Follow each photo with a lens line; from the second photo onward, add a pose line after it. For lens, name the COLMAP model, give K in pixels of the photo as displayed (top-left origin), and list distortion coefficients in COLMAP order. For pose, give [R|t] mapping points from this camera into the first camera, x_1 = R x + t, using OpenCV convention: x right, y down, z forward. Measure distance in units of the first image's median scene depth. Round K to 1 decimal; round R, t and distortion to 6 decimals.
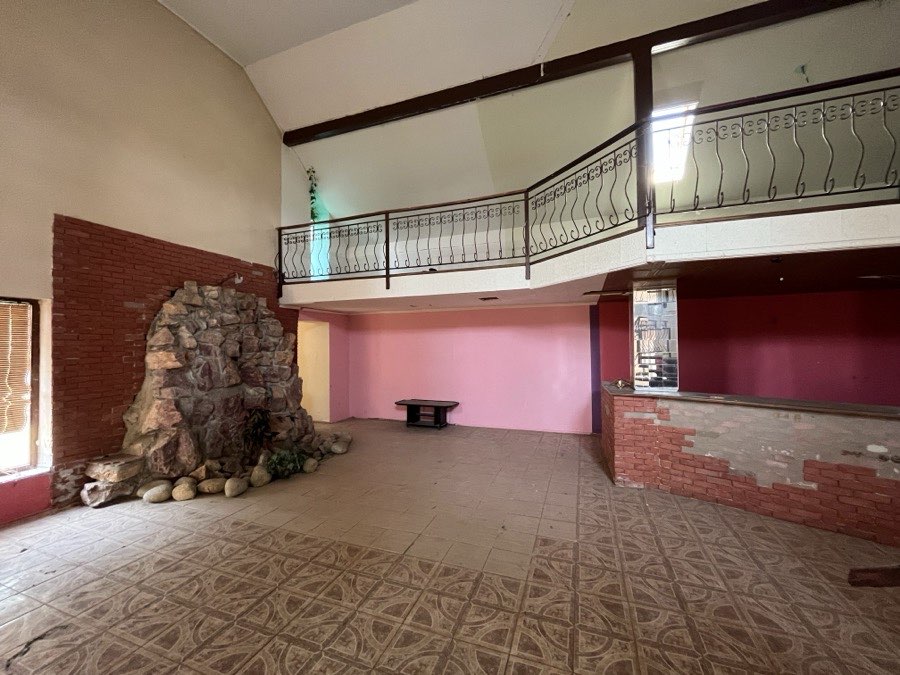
lens RADIAL K [[363.7, 0, 450.0], [0, 363.7, 337.5], [0, 0, 1]] dist [0.001010, 0.000228]
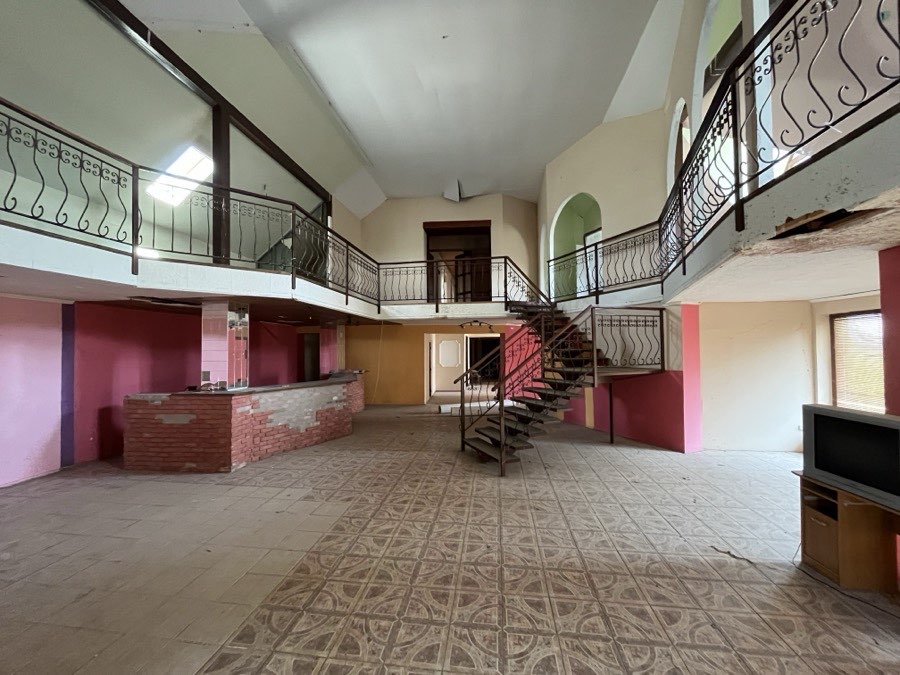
lens RADIAL K [[363.7, 0, 450.0], [0, 363.7, 337.5], [0, 0, 1]] dist [0.001010, 0.000228]
pose [[-0.230272, 0.041928, 0.972223, -1.232183], [-0.012378, 0.998864, -0.046008, 0.020978], [-0.973048, -0.022628, -0.229491, 0.830217]]
